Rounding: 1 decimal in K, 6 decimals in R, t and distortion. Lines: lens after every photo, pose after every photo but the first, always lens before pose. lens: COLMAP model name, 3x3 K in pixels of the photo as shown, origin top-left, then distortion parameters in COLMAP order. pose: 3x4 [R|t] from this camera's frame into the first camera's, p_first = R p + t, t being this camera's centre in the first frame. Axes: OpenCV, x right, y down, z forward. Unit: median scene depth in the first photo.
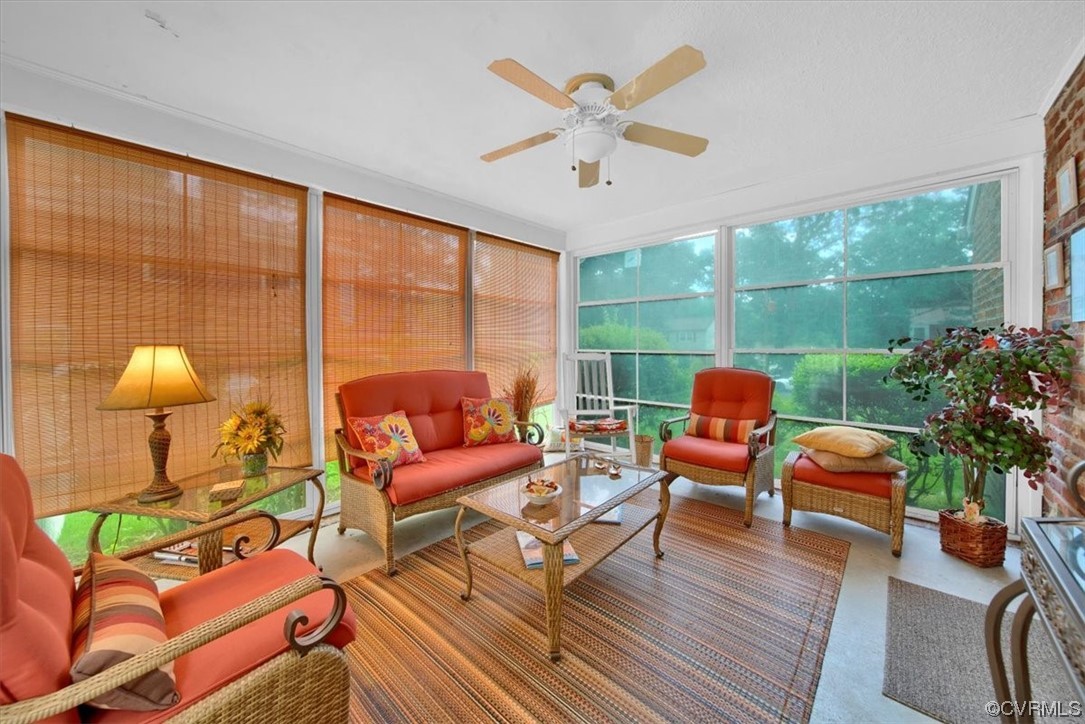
lens RADIAL K [[604.9, 0, 541.3], [0, 604.9, 346.9], [0, 0, 1]] dist [0.000053, 0.000378]
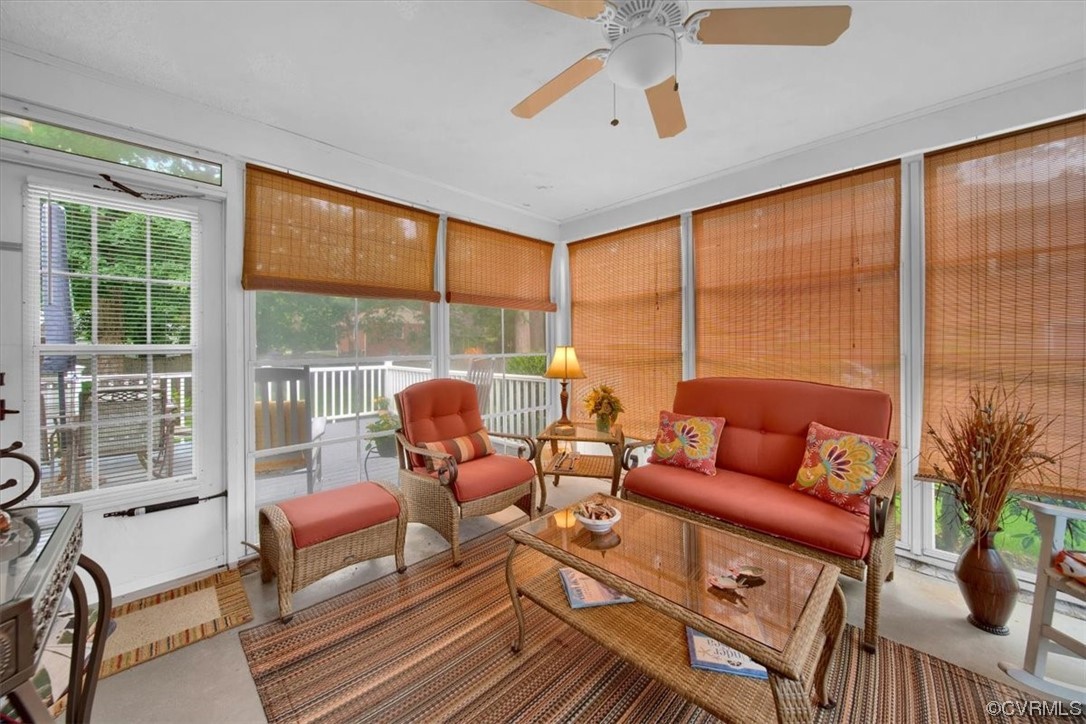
lens RADIAL K [[605.5, 0, 541.8], [0, 605.5, 346.9], [0, 0, 1]] dist [0.000053, 0.000378]
pose [[-0.439761, -0.005714, -0.898097, 0.747597], [-0.013523, 0.999909, 0.000259, 0.001048], [0.898013, 0.012259, -0.439798, 1.203777]]
